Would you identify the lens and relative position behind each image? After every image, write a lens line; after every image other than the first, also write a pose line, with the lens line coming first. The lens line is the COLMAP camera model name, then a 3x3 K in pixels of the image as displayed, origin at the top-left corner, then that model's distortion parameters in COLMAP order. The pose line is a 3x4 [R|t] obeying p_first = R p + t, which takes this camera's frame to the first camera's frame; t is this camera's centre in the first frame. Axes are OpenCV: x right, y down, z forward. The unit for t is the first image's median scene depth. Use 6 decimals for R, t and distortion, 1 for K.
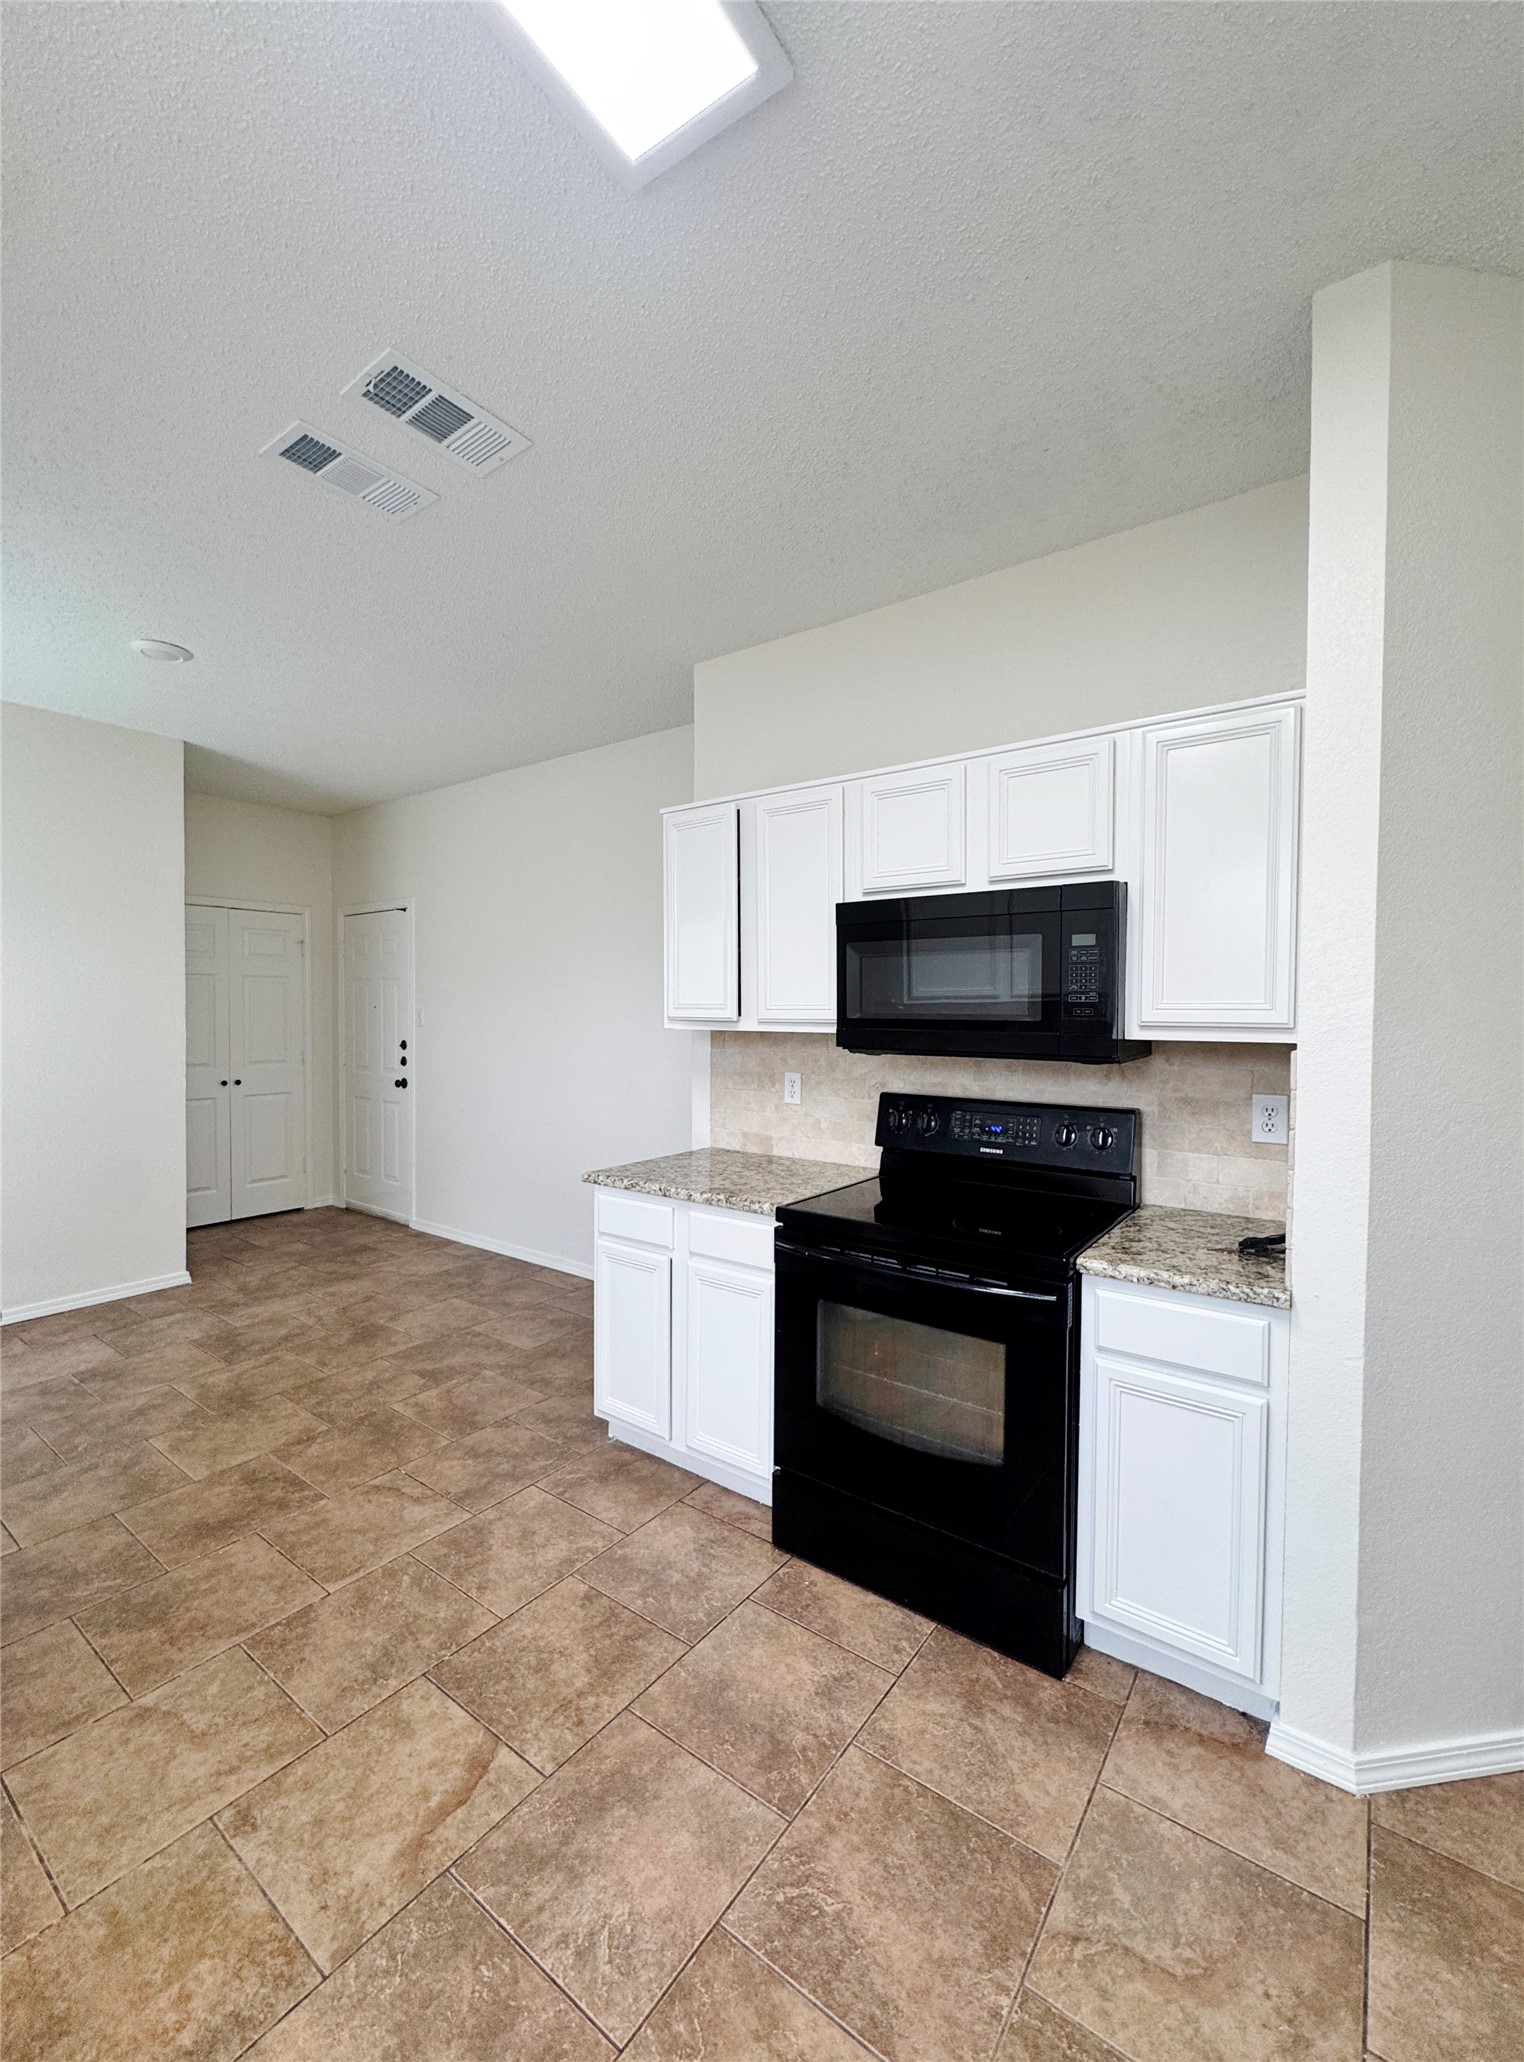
lens RADIAL K [[843.1, 0, 758.1], [0, 843.1, 1025.5], [0, 0, 1]] dist [0.000493, 0.000449]
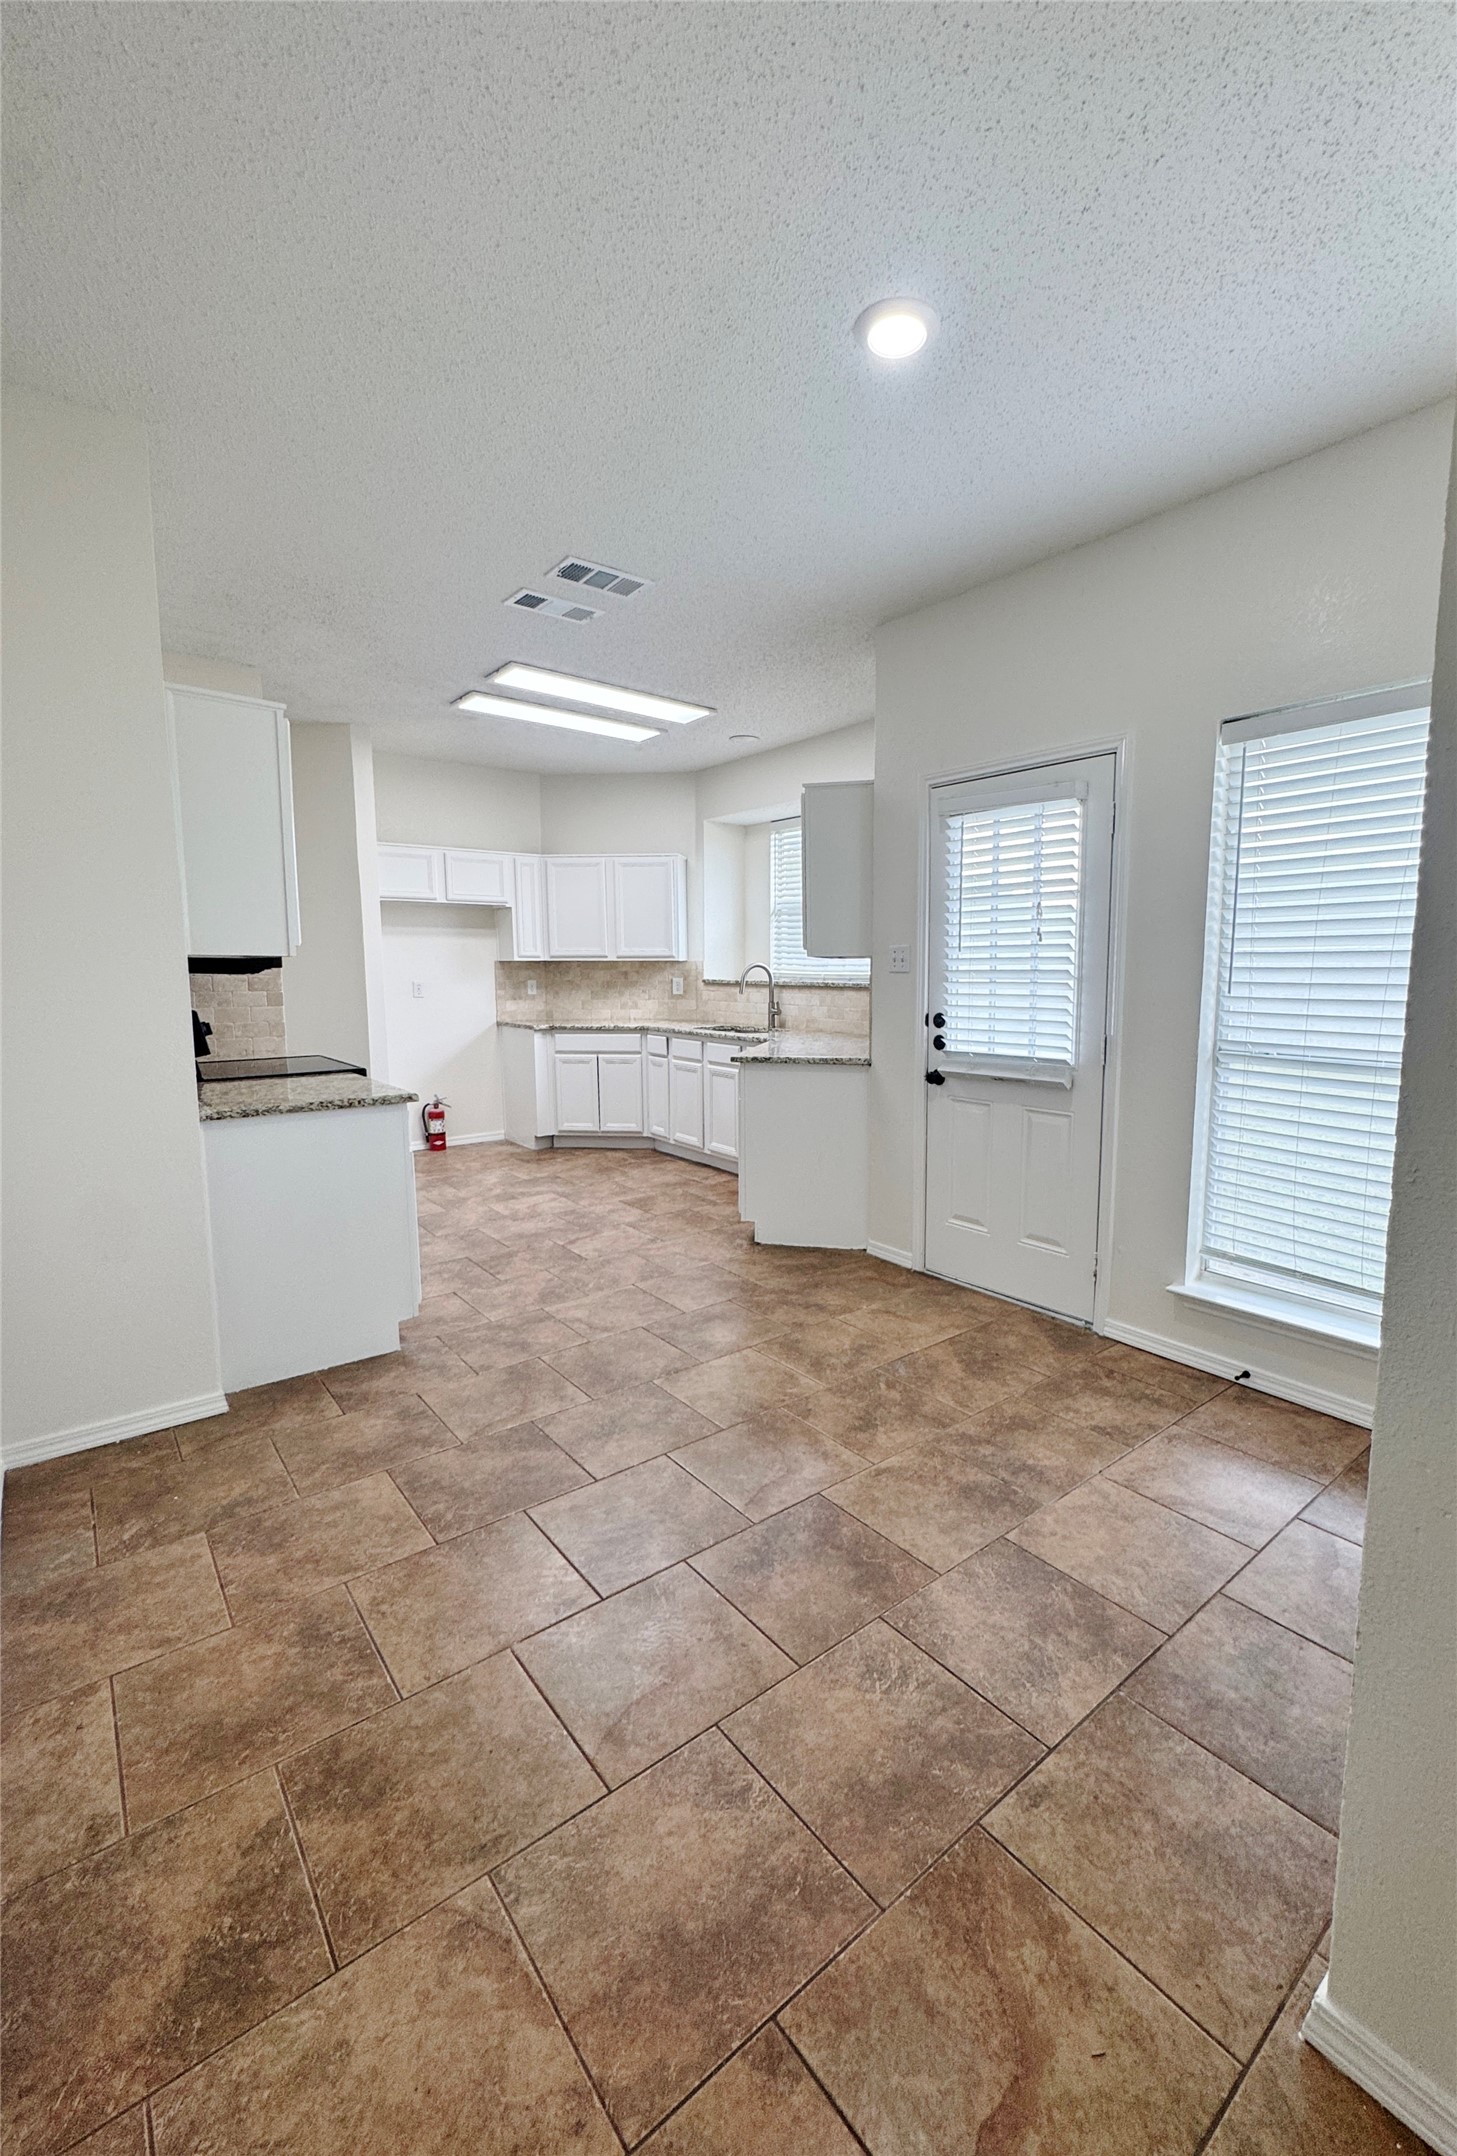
lens RADIAL K [[885.4, 0, 779.2], [0, 885.4, 1071.2], [0, 0, 1]] dist [0.000696, 0.000129]
pose [[-0.970997, -0.035163, 0.236490, -0.744293], [-0.002073, 0.990327, 0.138738, -0.005824], [-0.239081, 0.134224, -0.961678, 1.603480]]
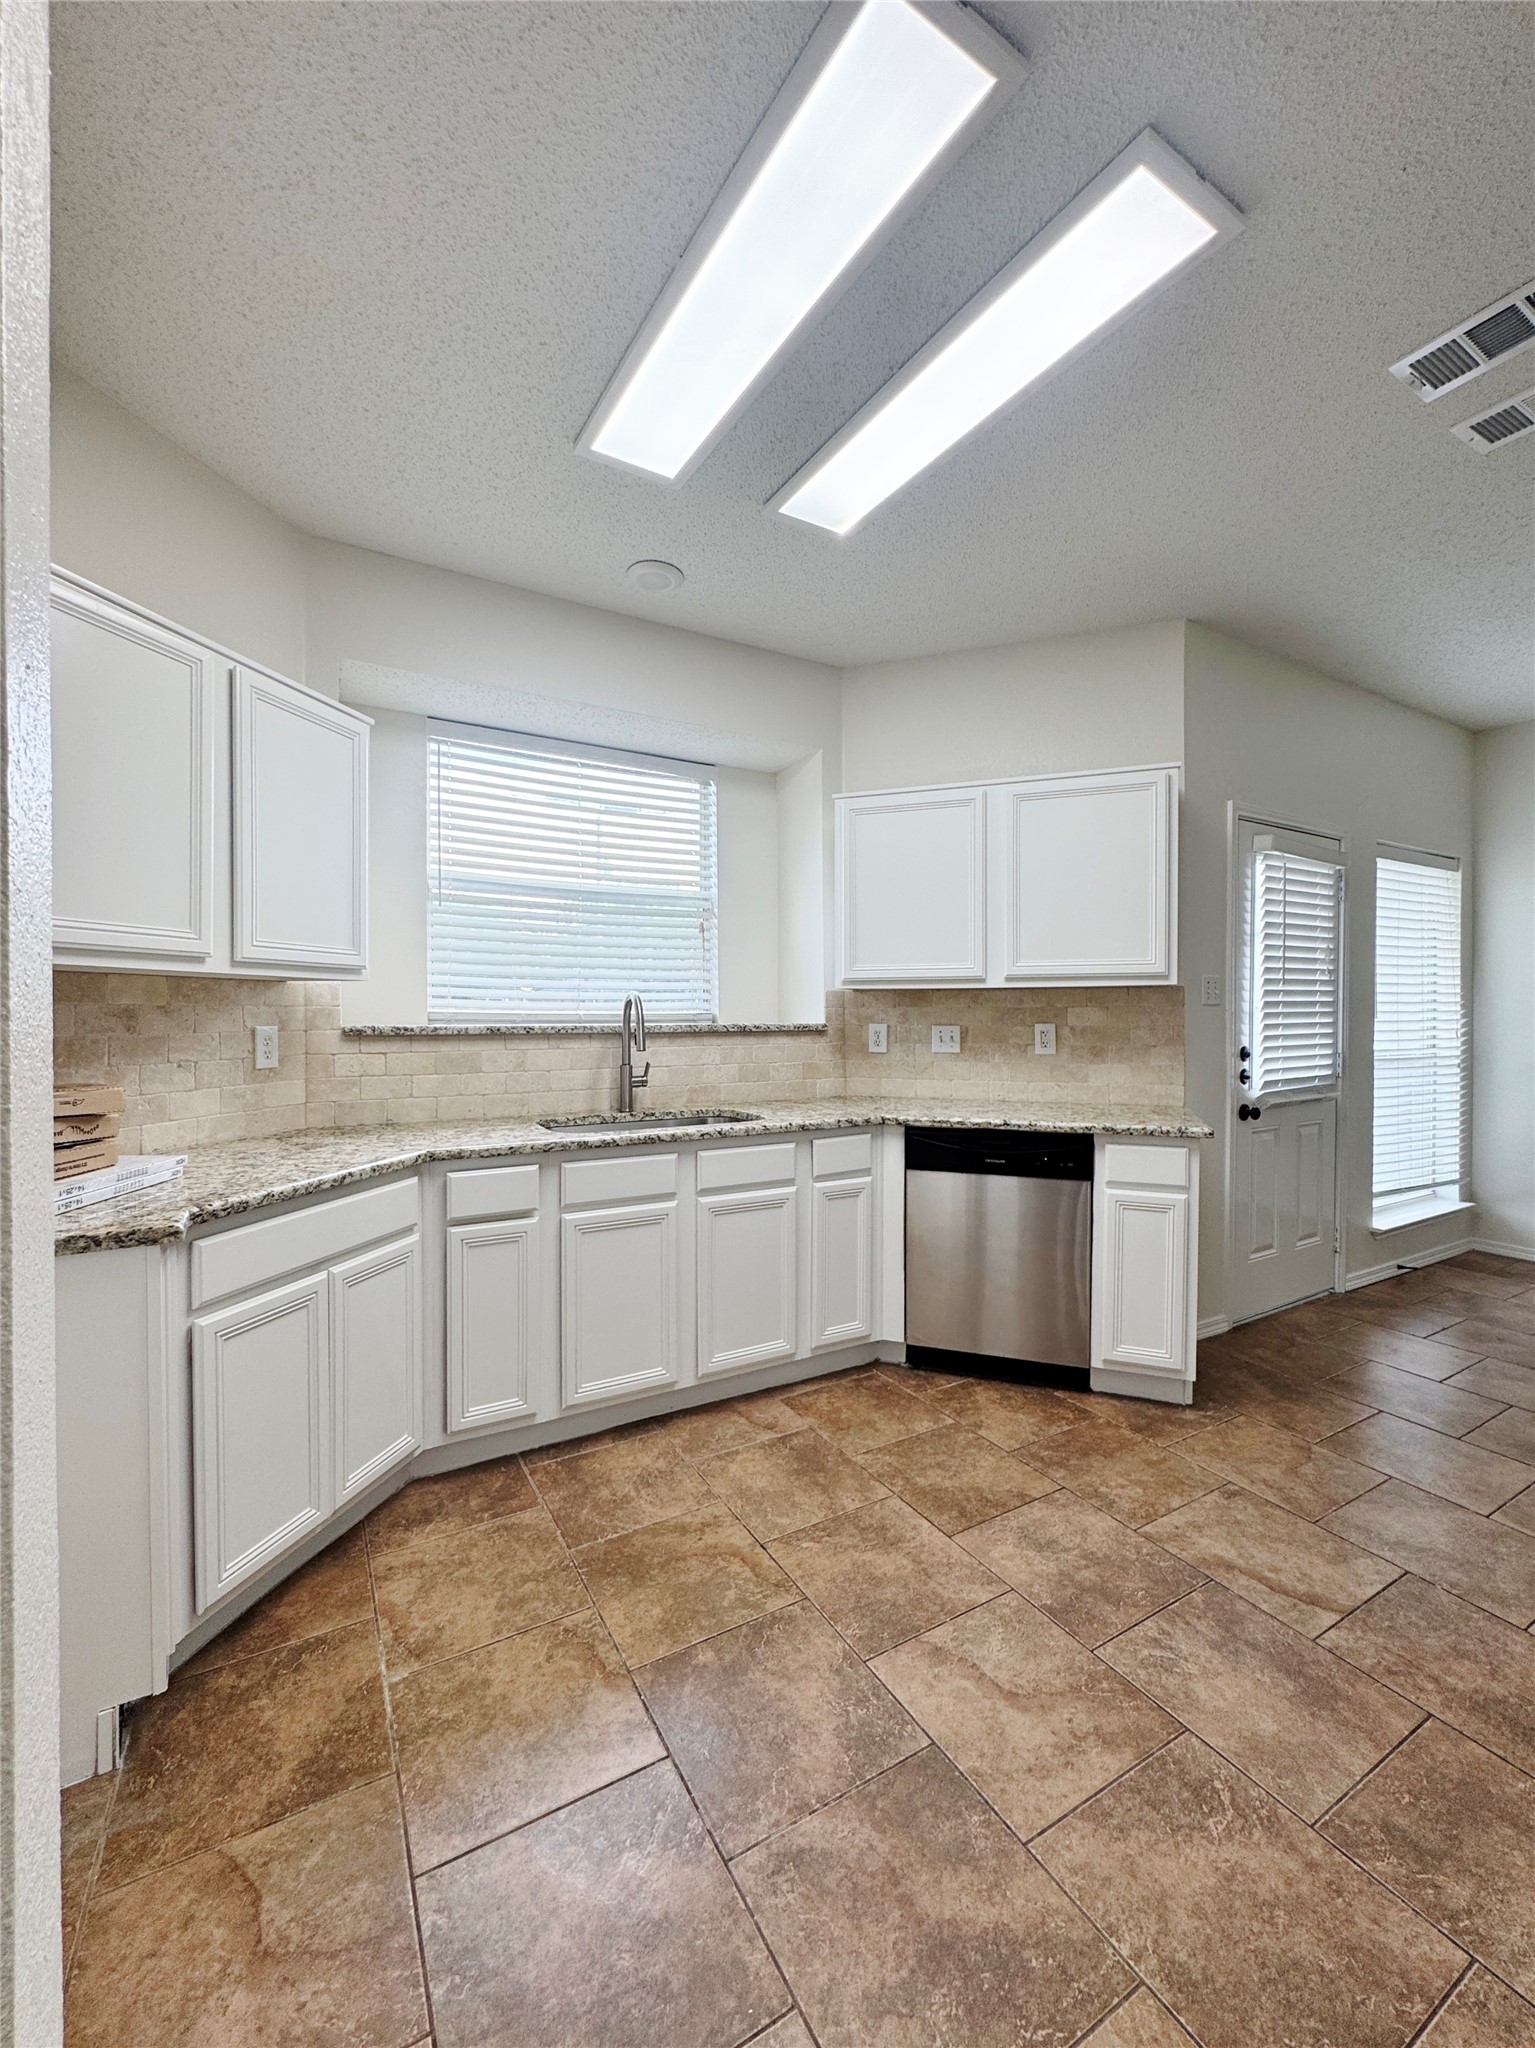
lens RADIAL K [[825.1, 0, 767.5], [0, 825.1, 1024.0], [0, 0, 1]] dist [-0.003250, 0.000061]
pose [[-0.397634, 0.002661, -0.917540, 0.467833], [-0.018495, 0.999769, 0.010914, 0.047389], [0.917358, 0.021310, -0.397493, 0.357088]]
